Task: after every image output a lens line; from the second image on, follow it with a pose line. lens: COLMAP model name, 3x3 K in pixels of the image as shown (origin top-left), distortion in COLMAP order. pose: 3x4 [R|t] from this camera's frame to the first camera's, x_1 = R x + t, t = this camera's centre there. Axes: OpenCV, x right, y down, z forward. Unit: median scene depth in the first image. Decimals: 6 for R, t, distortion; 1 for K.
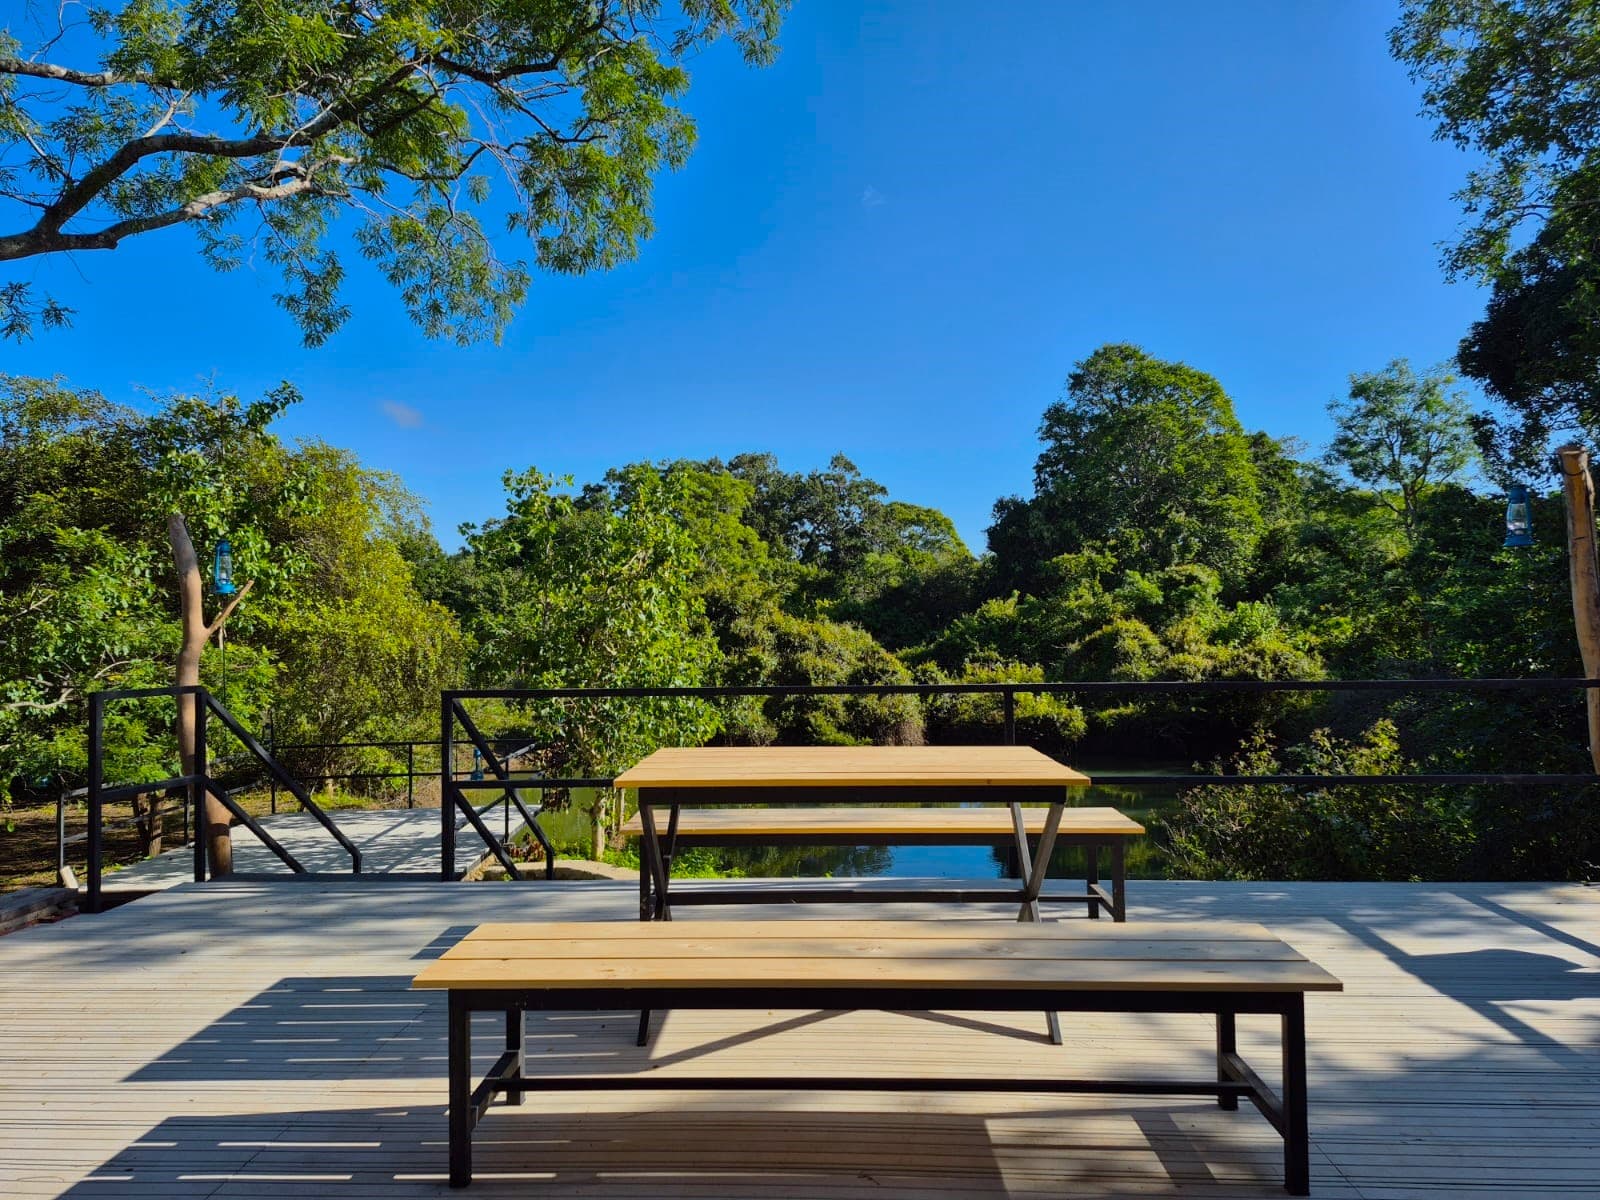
lens RADIAL K [[1112.4, 0, 806.6], [0, 1112.4, 616.9], [0, 0, 1]] dist [0.120048, -0.120875]
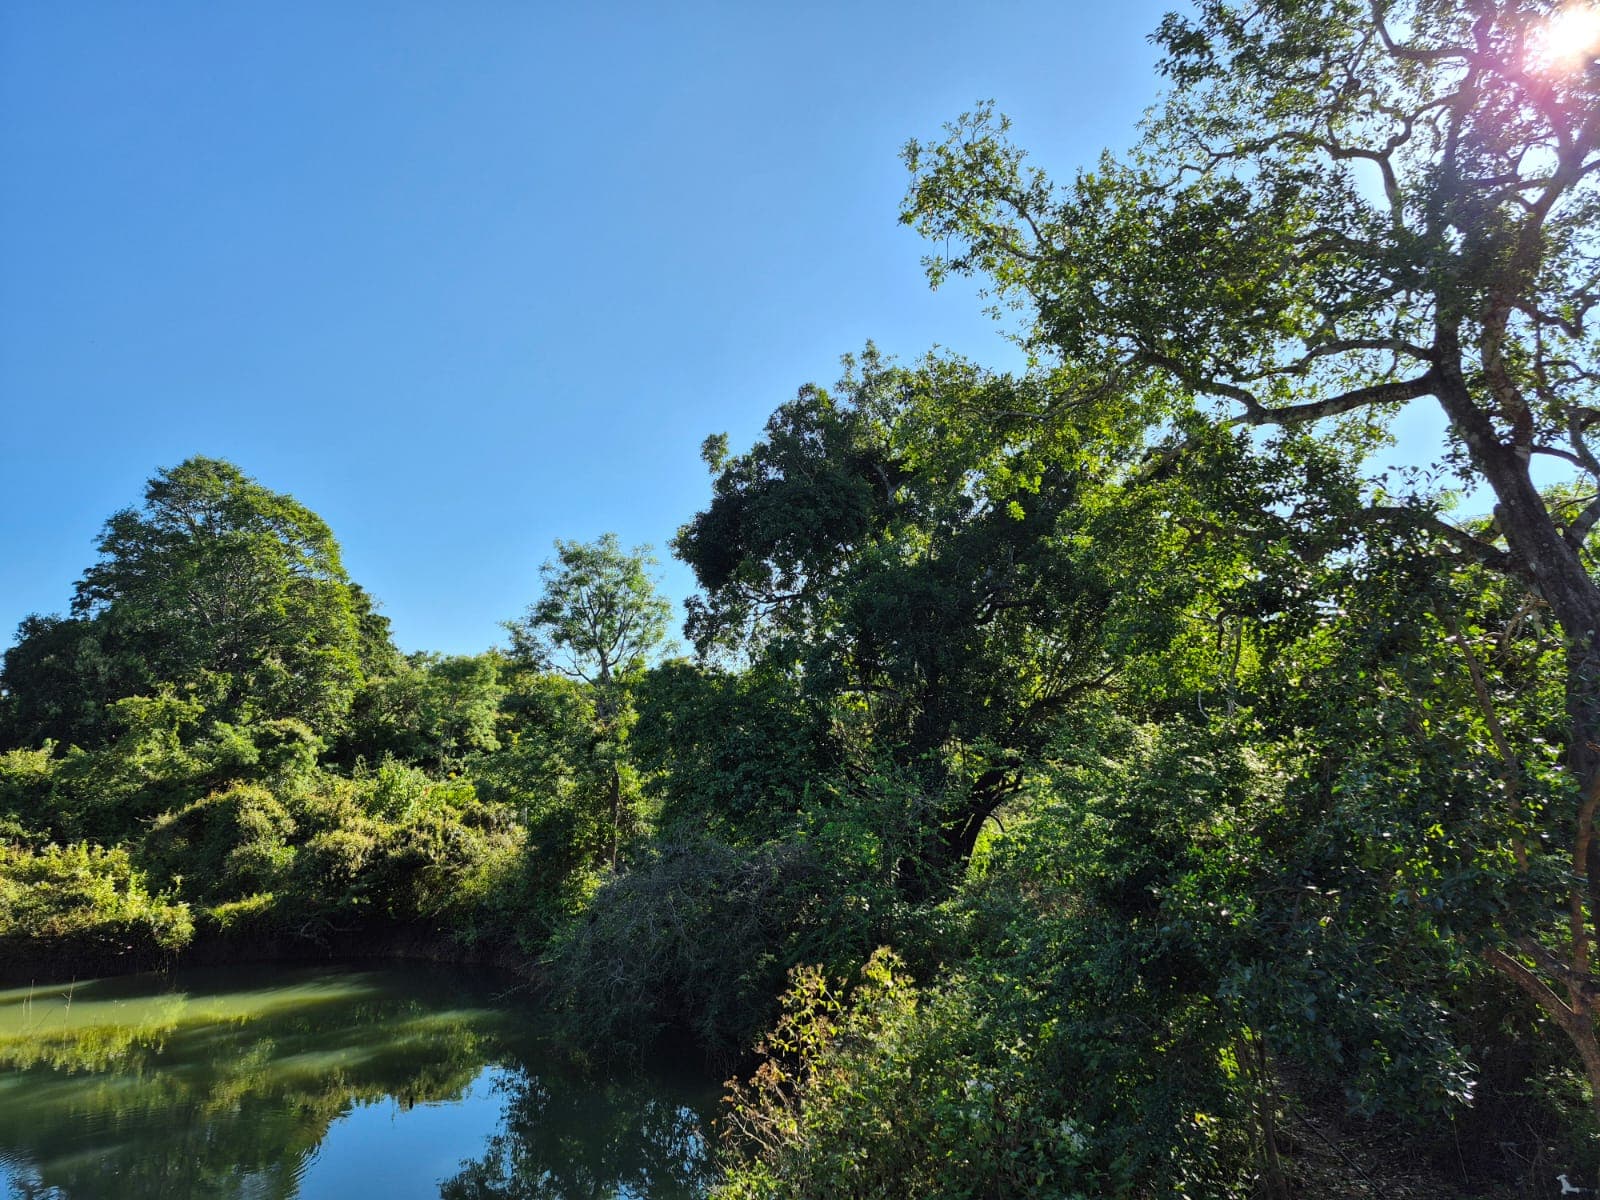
lens RADIAL K [[1114.5, 0, 800.0], [0, 1114.5, 600.0], [0, 0, 1]] dist [0.057010, -0.052050]
pose [[0.679980, 0.139073, 0.719921, -0.034497], [-0.028054, 0.986063, -0.163989, -0.005347], [-0.732694, 0.091313, 0.674405, 0.108452]]
